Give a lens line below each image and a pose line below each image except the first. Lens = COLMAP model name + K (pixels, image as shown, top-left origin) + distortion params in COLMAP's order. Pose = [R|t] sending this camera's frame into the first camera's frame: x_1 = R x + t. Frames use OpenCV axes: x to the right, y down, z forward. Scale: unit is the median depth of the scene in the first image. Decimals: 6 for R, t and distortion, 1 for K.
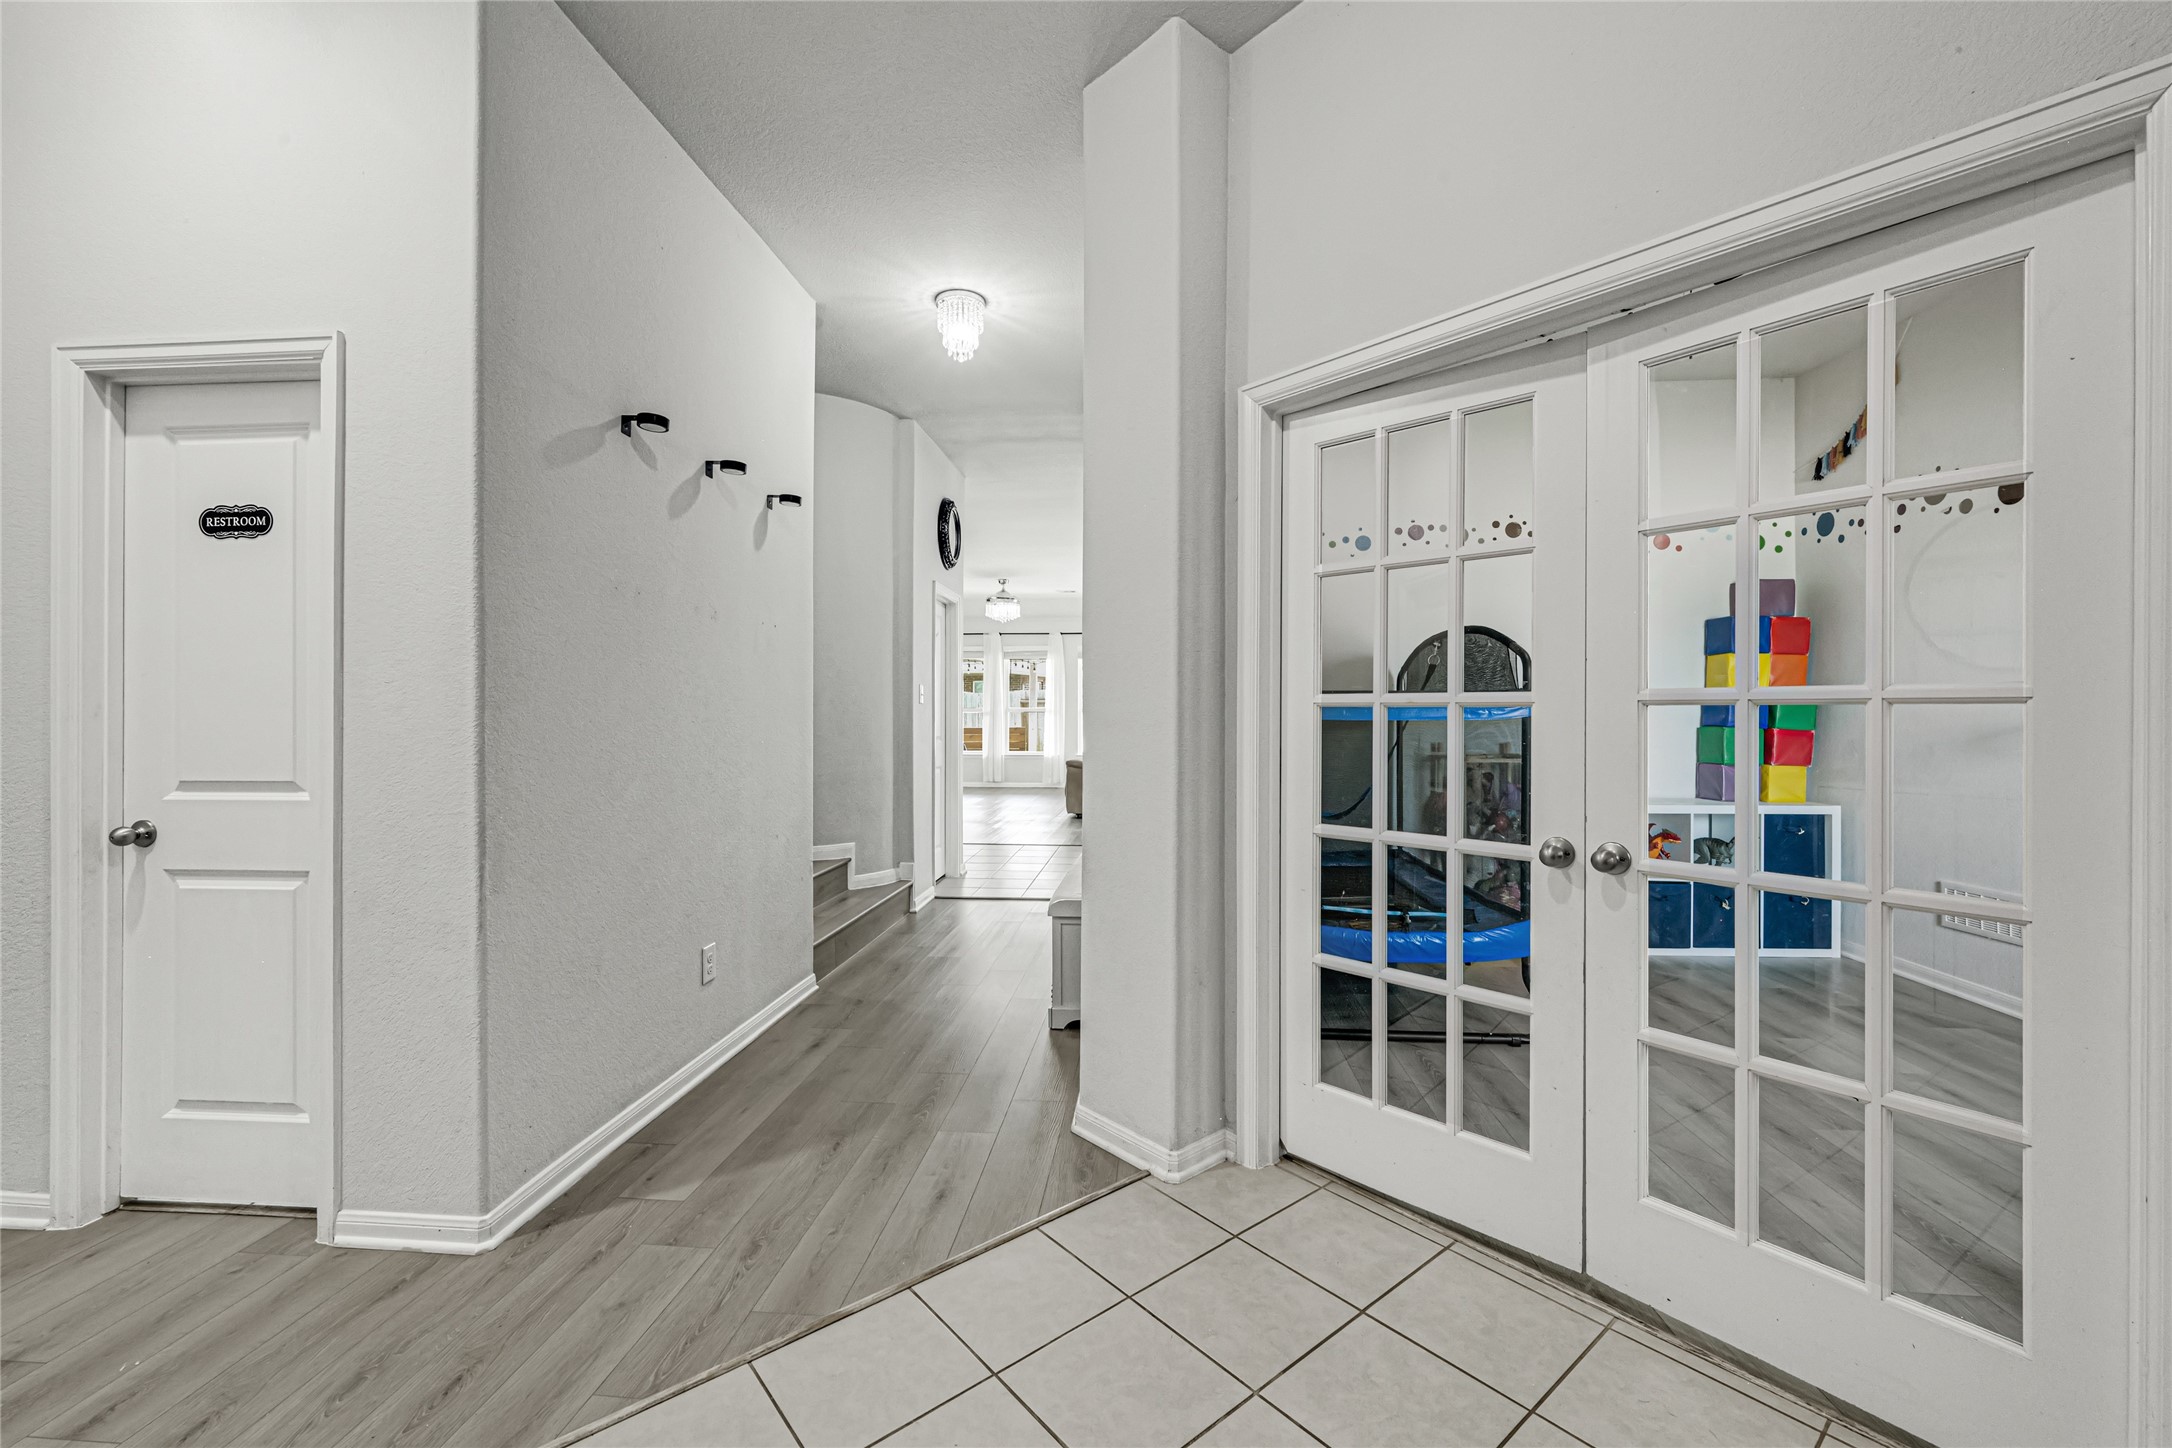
lens RADIAL K [[895.9, 0, 1085.7], [0, 895.9, 721.4], [0, 0, 1]] dist [-0.003574, -0.000097]
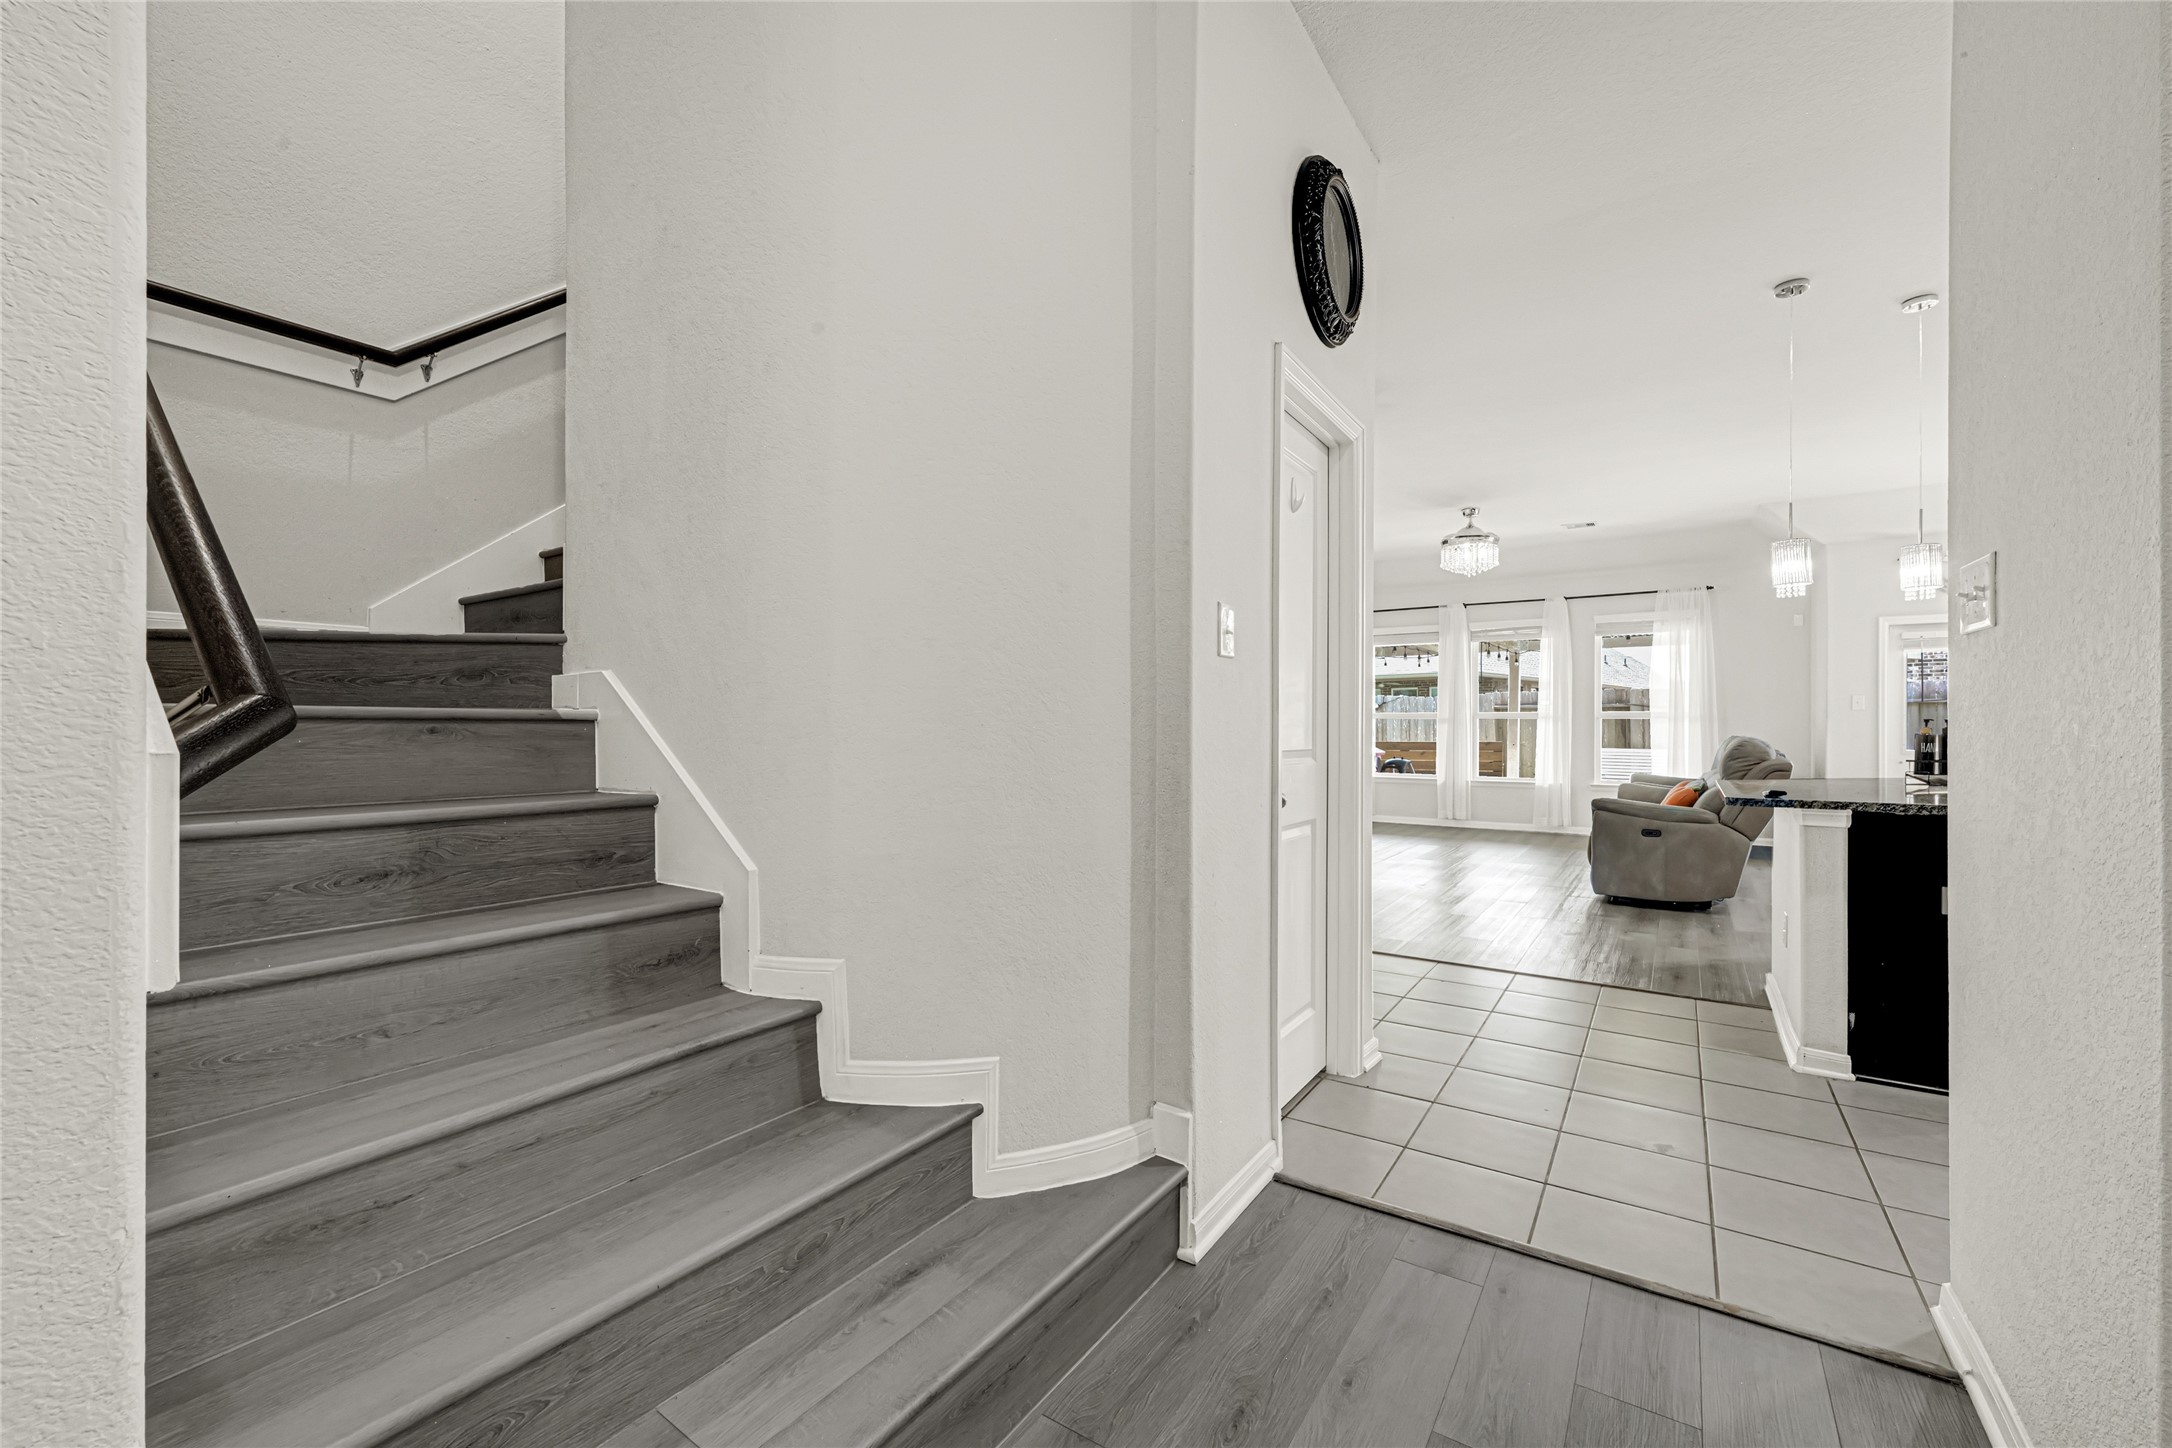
lens RADIAL K [[895.9, 0, 1089.5], [0, 895.9, 736.3], [0, 0, 1]] dist [-0.003574, -0.000097]
pose [[0.881276, 0.005055, -0.472576, -0.029039], [-0.005873, 0.999983, -0.000256, 0.005630], [0.472566, 0.003001, 0.881290, 0.311357]]
